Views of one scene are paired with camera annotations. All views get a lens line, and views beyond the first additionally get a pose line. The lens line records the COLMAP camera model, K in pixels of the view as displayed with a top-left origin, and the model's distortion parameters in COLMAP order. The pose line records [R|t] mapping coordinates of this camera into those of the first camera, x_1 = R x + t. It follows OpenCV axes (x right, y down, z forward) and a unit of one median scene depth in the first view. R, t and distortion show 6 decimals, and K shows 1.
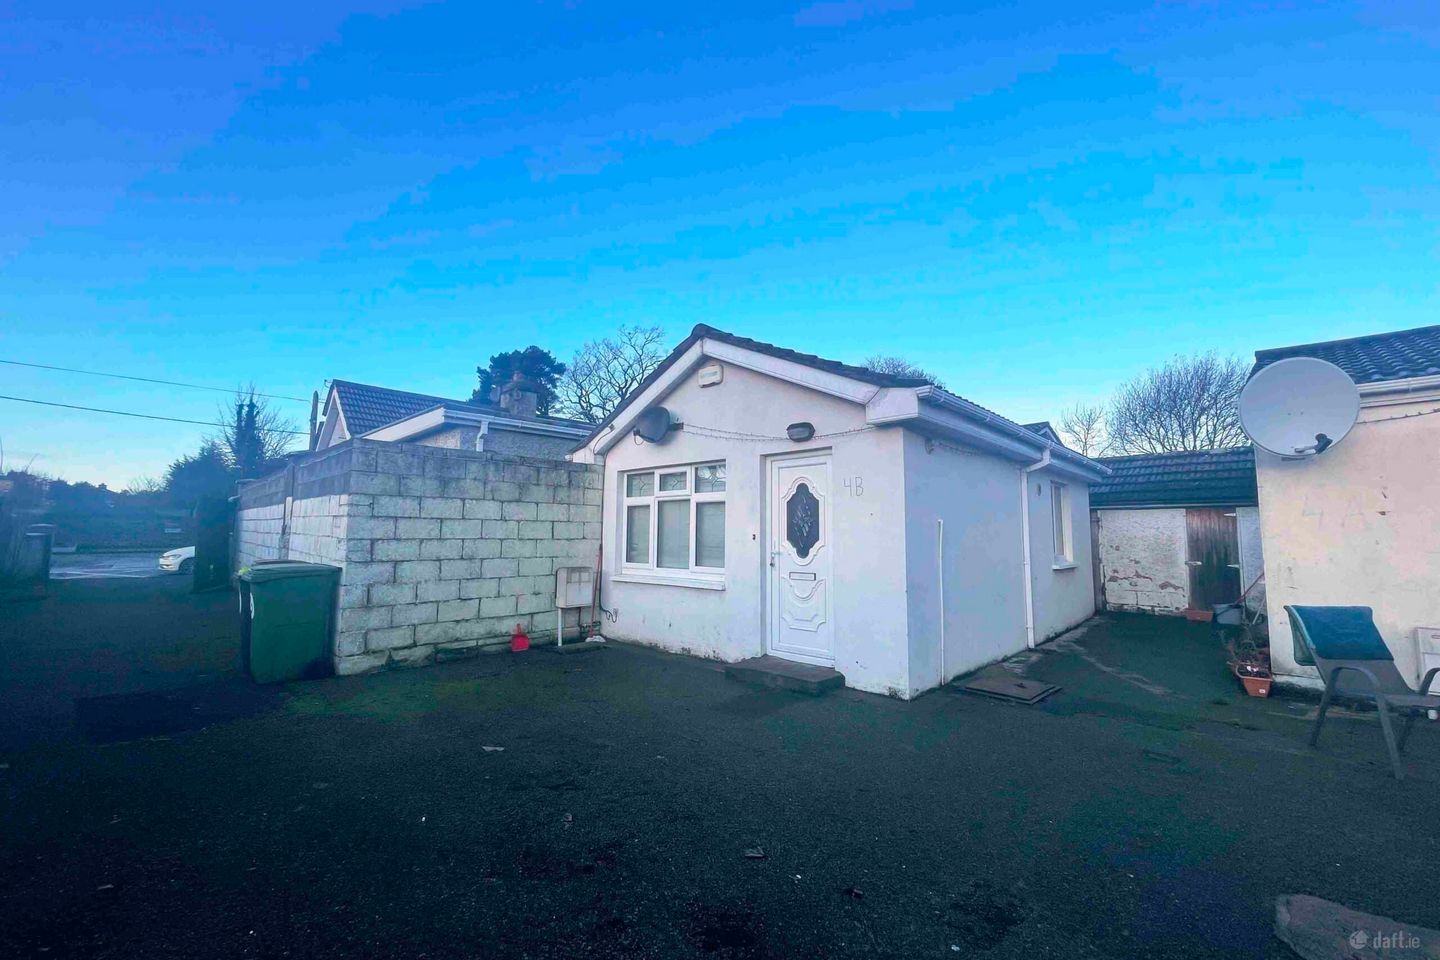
lens RADIAL K [[588.0, 0, 720.0], [0, 588.0, 480.0], [0, 0, 1]] dist [0.000118, -0.000047]
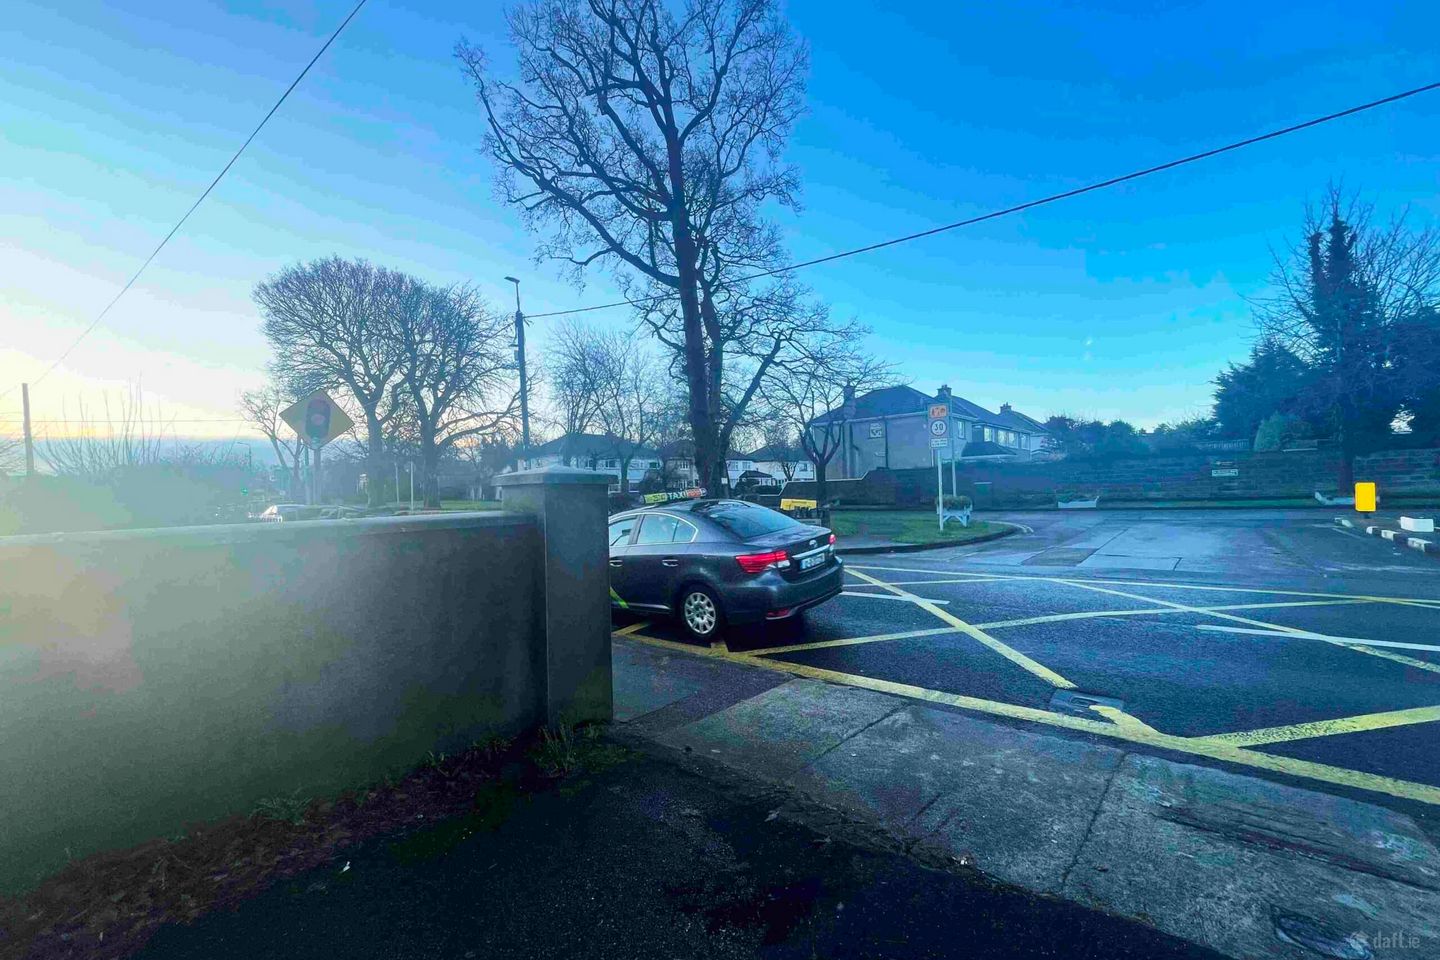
lens RADIAL K [[588.0, 0, 720.0], [0, 588.0, 480.0], [0, 0, 1]] dist [0.000118, -0.000047]
pose [[0.086680, -0.032341, -0.995711, -0.333762], [0.120761, 0.992444, -0.021723, 0.038956], [0.988890, -0.118360, 0.089930, 0.387135]]
